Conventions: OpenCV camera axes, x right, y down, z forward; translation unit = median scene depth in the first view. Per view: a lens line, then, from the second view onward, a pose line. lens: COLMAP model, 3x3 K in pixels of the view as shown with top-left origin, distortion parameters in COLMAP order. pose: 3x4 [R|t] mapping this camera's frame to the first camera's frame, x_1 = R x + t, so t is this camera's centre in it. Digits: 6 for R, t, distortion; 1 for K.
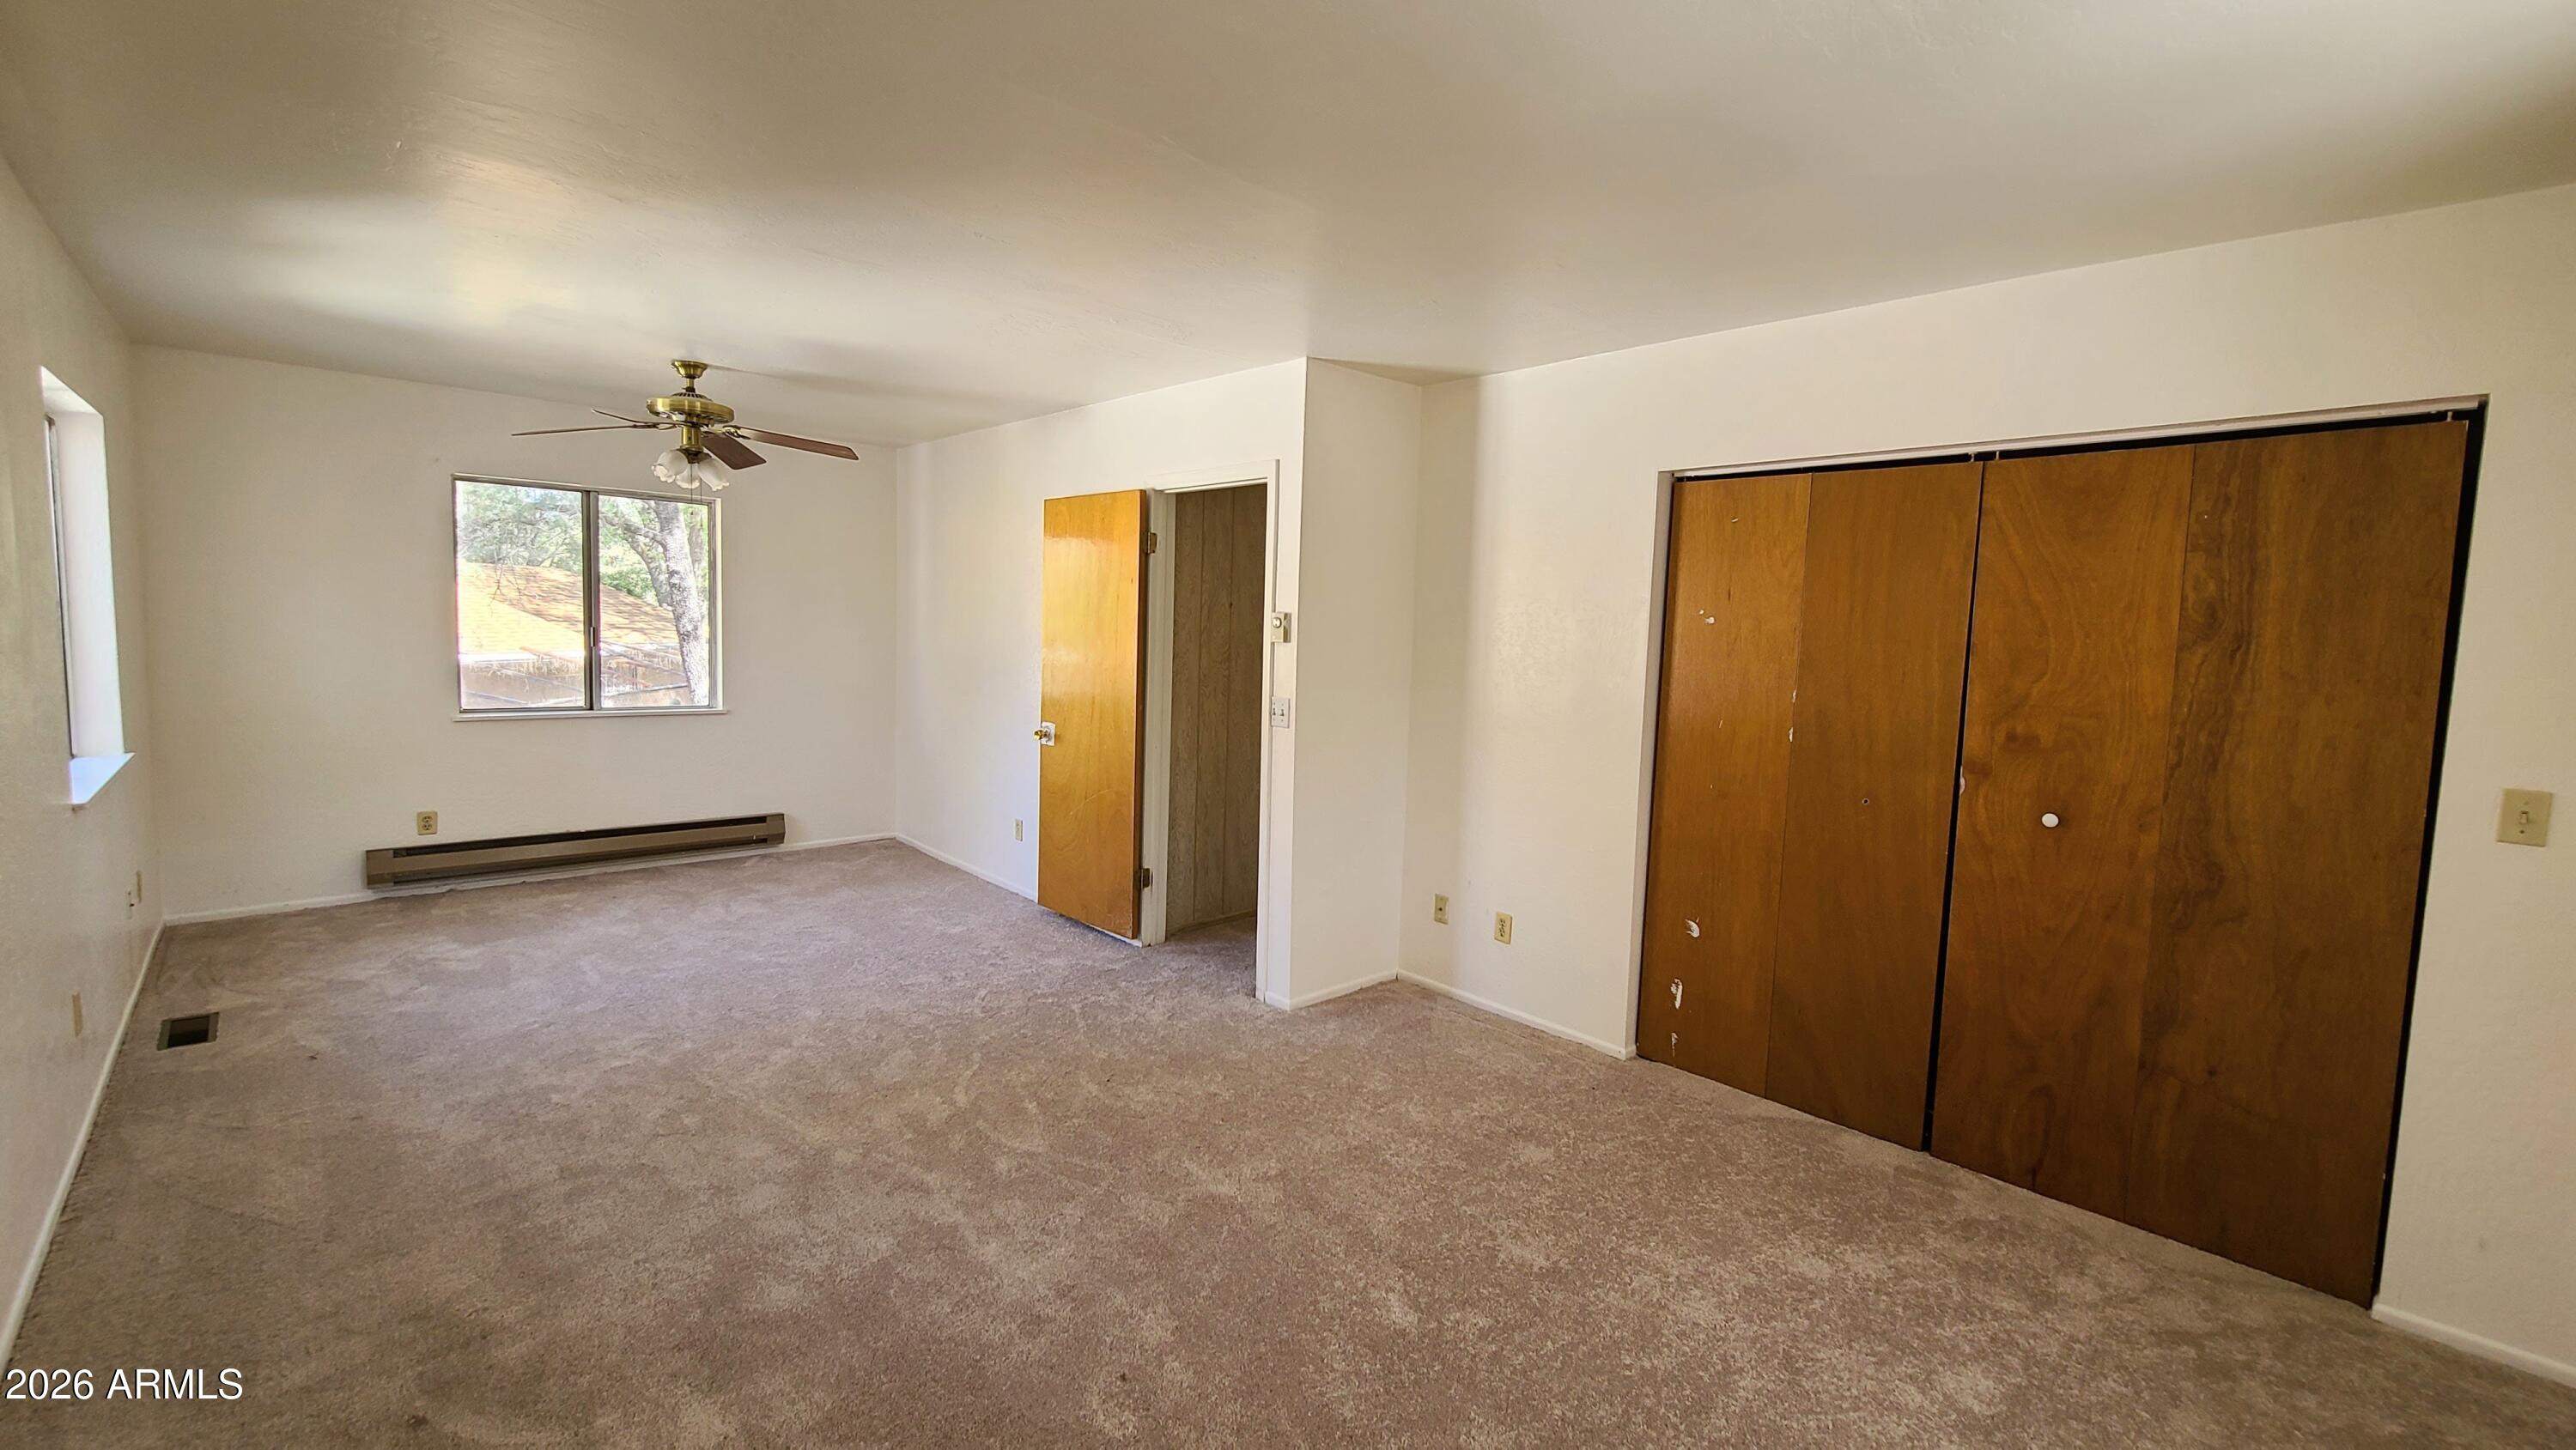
lens RADIAL K [[1052.4, 0, 1296.7], [0, 1052.4, 706.8], [0, 0, 1]] dist [0.000482, -0.002952]
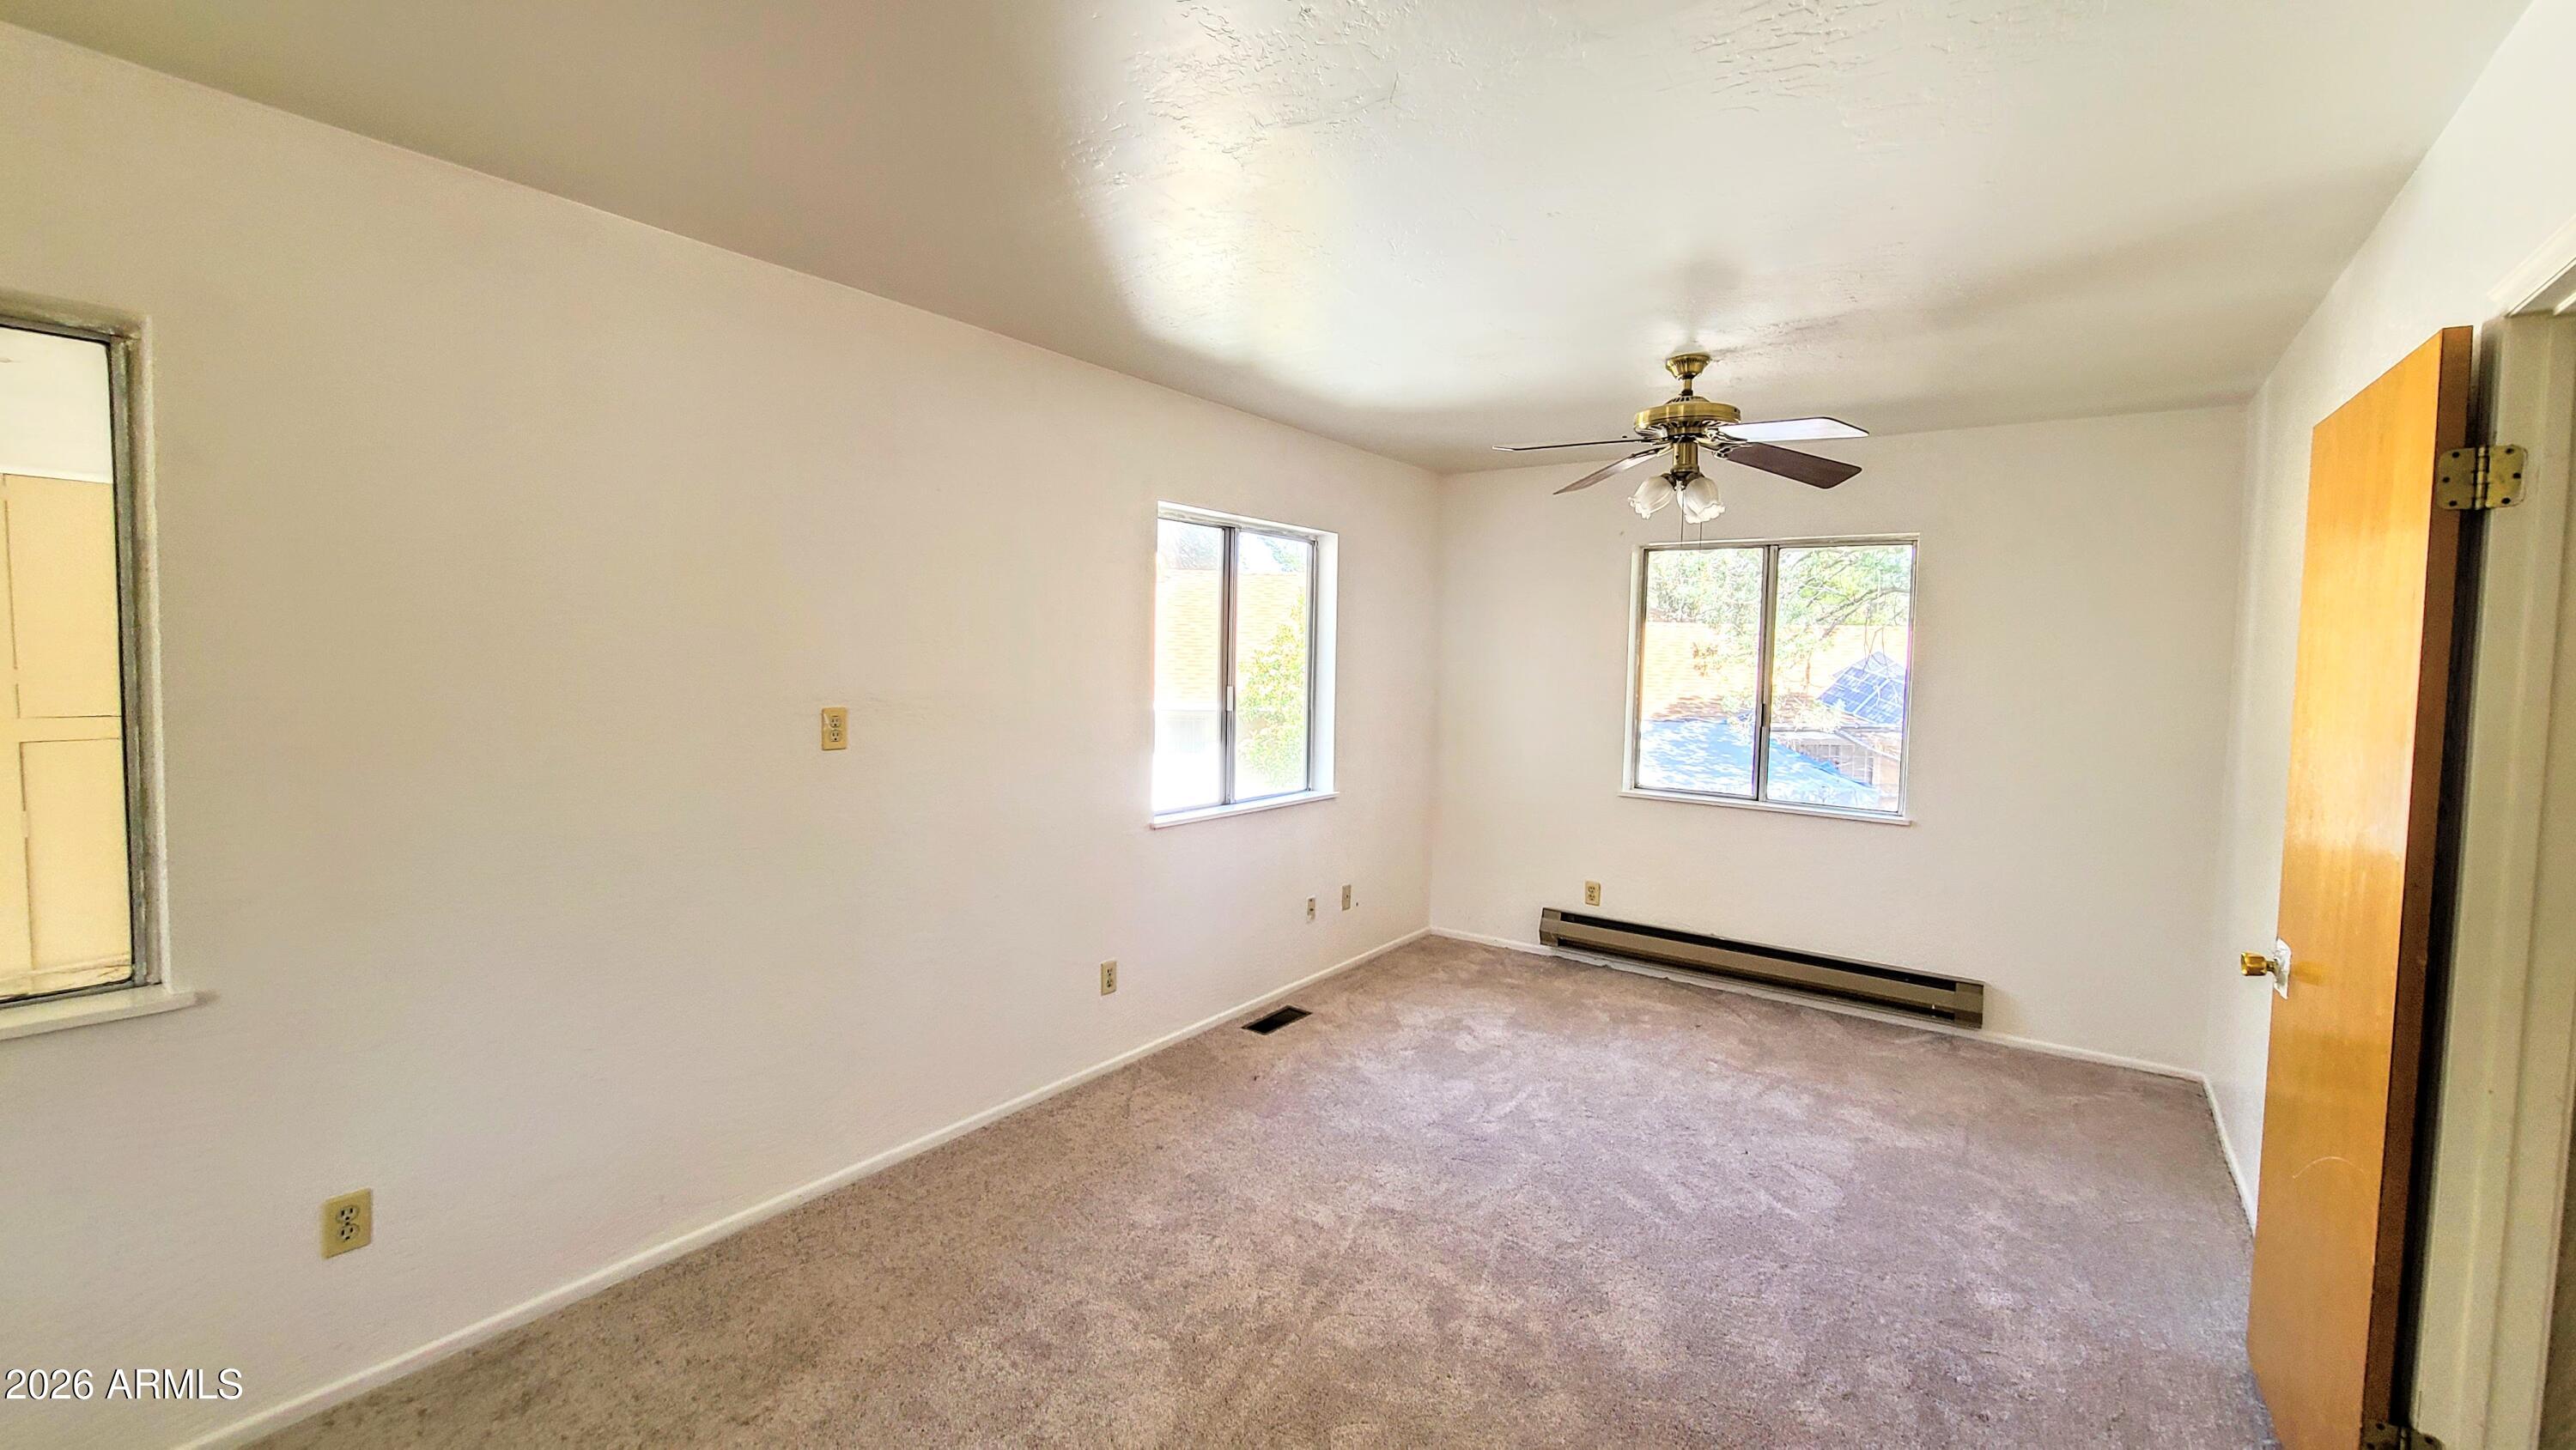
lens RADIAL K [[1052.4, 0, 1310.6], [0, 1052.4, 711.2], [0, 0, 1]] dist [0.000482, -0.002952]
pose [[0.192208, 0.024399, -0.981051, 0.152588], [-0.096299, 0.995335, 0.005888, -0.062267], [0.976618, 0.093343, 0.193660, 0.751885]]
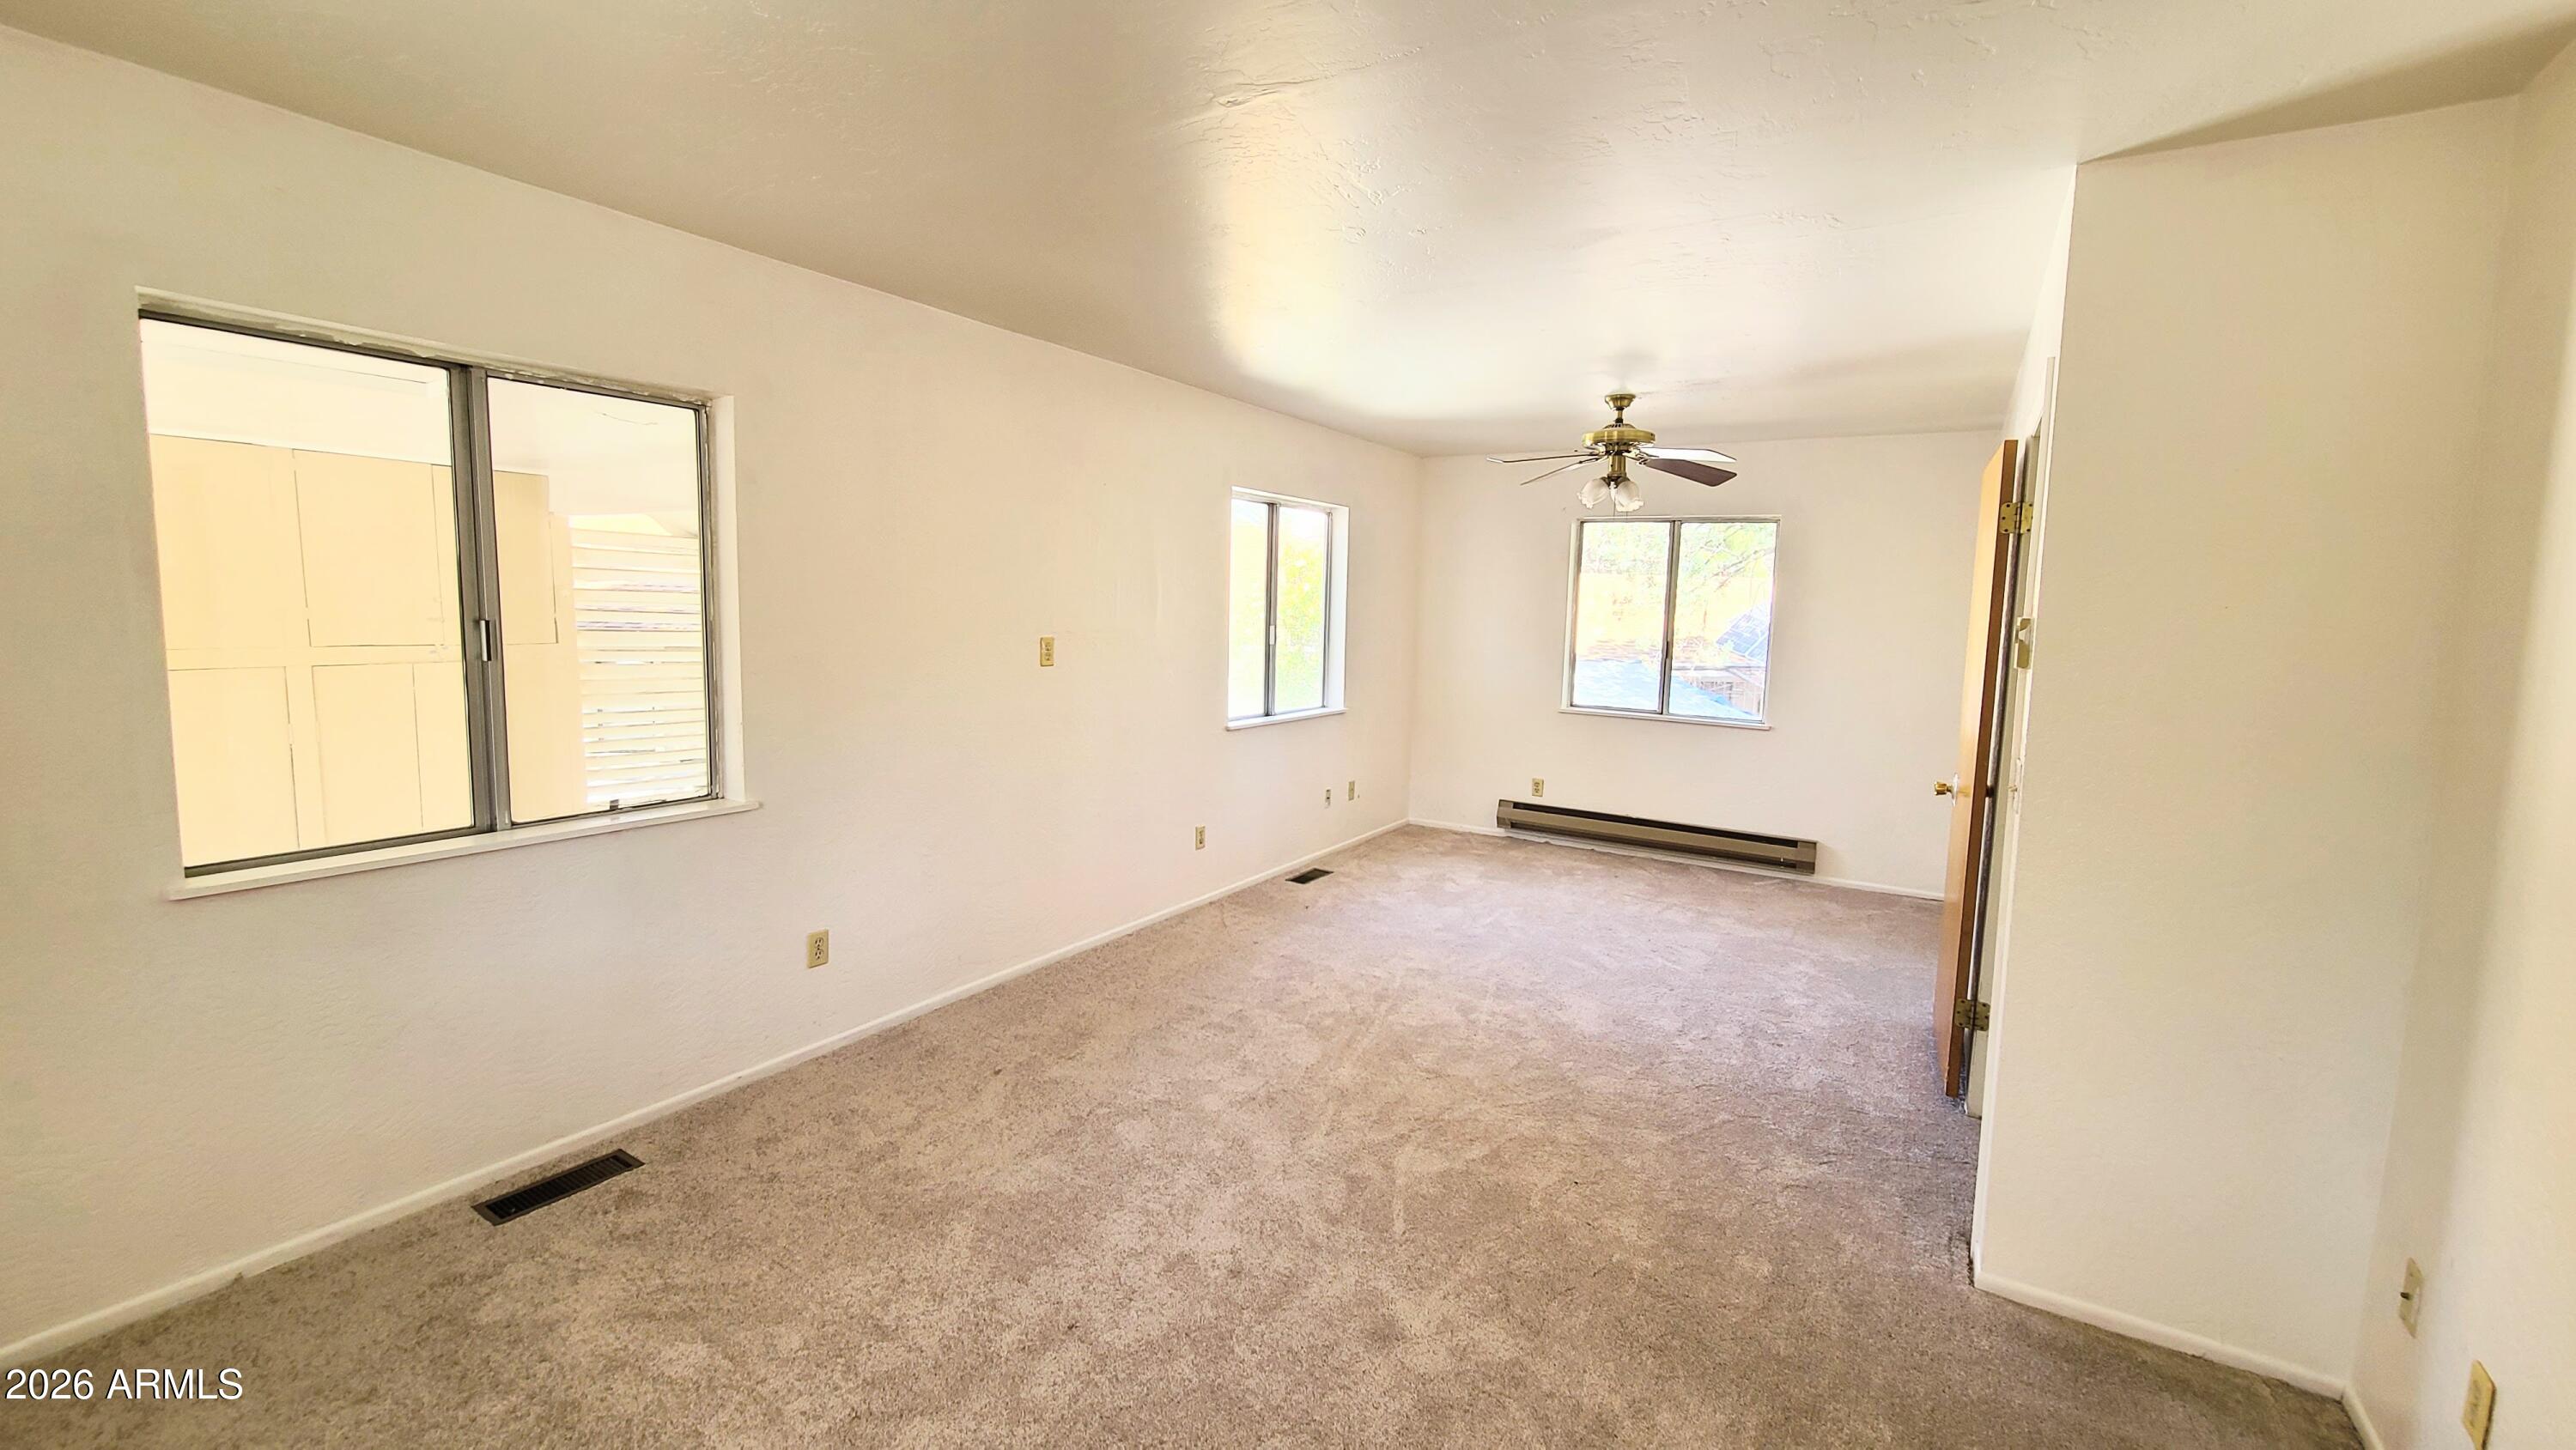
lens RADIAL K [[1052.4, 0, 1308.2], [0, 1052.4, 709.7], [0, 0, 1]] dist [0.000482, -0.002952]
pose [[0.264924, 0.073834, -0.961438, 0.505288], [-0.099285, 0.993854, 0.048965, -0.031036], [0.959144, 0.082484, 0.270627, 0.519828]]
